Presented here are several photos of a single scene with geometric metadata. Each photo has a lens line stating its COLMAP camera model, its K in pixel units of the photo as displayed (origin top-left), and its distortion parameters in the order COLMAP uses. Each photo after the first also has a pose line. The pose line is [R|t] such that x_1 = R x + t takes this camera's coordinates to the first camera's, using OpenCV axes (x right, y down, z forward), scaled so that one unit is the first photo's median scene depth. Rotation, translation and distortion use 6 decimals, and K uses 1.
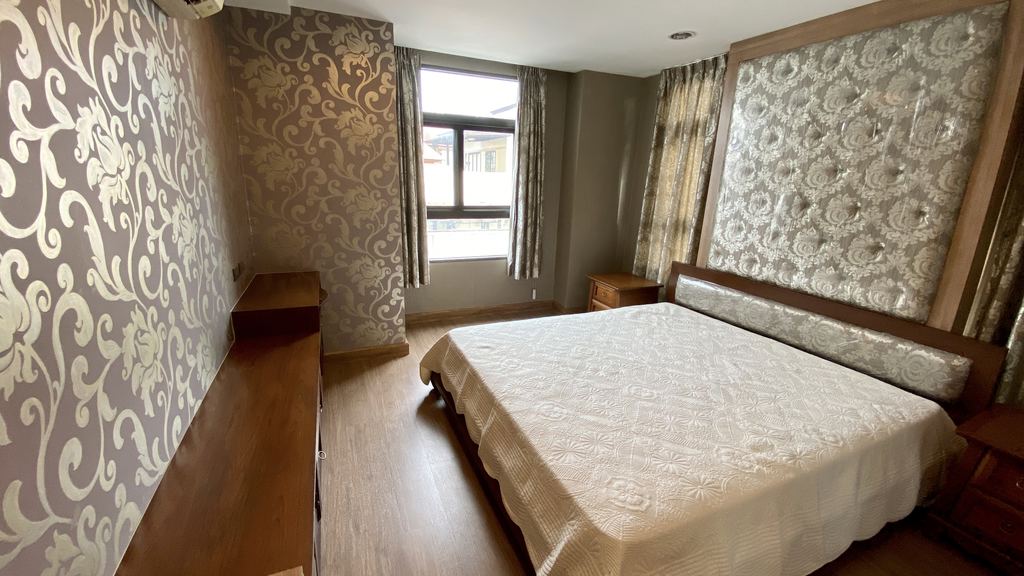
lens RADIAL K [[418.1, 0, 518.2], [0, 418.1, 283.1], [0, 0, 1]] dist [0.026824, -0.027560]
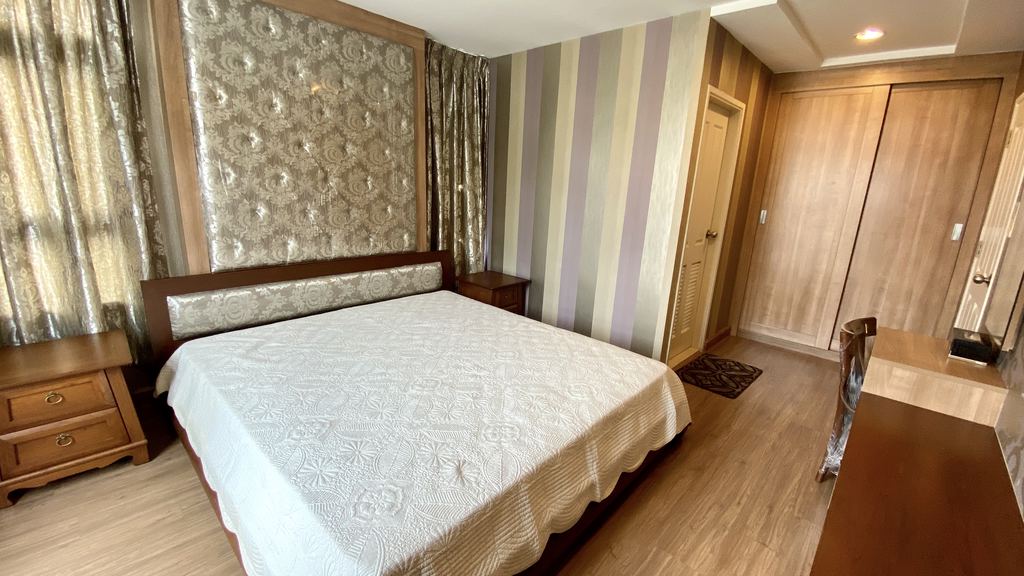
lens RADIAL K [[418.1, 0, 518.2], [0, 418.1, 283.1], [0, 0, 1]] dist [0.026824, -0.027560]
pose [[-0.398339, -0.283153, 0.872439, -0.510353], [0.145296, 0.919671, 0.364821, -0.264793], [-0.905657, 0.272085, -0.325200, 0.995667]]
